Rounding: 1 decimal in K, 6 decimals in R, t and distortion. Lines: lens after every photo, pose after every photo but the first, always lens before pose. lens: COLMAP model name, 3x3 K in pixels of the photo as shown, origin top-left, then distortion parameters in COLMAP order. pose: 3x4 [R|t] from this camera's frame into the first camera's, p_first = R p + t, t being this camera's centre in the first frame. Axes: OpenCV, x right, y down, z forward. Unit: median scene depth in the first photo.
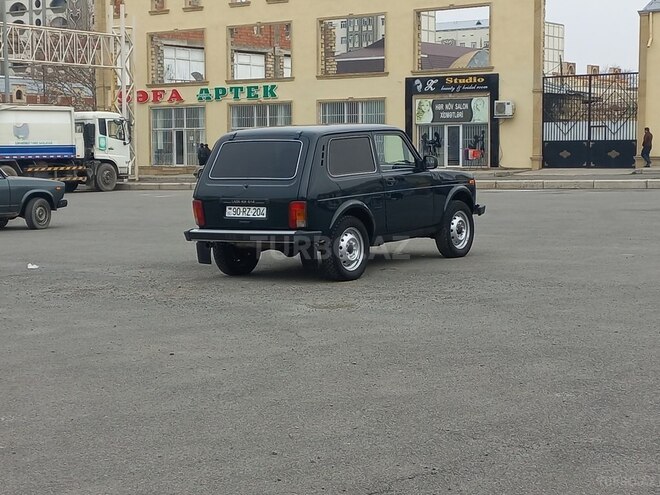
lens RADIAL K [[1311.3, 0, 330.0], [0, 1311.3, 247.5], [0, 0, 1]] dist [0.117567, 0.021446]
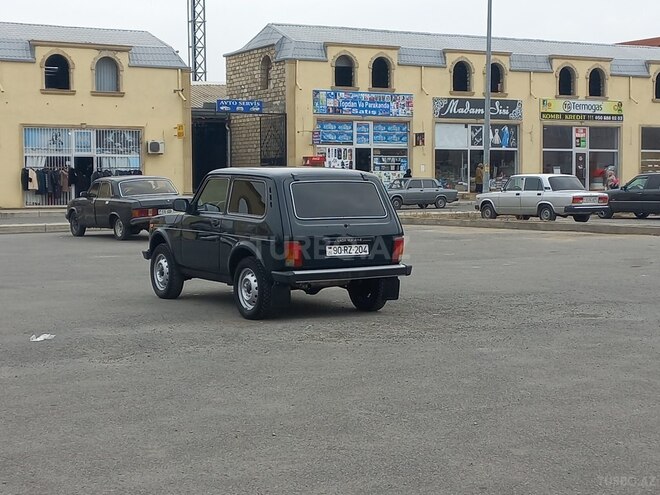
lens RADIAL K [[1311.3, 0, 330.0], [0, 1311.3, 247.5], [0, 0, 1]] dist [0.117567, 0.021446]
pose [[0.395263, -0.031475, 0.918029, -0.238636], [0.072958, 0.997331, 0.002782, -0.007873], [-0.915666, 0.065878, 0.396504, 0.145747]]
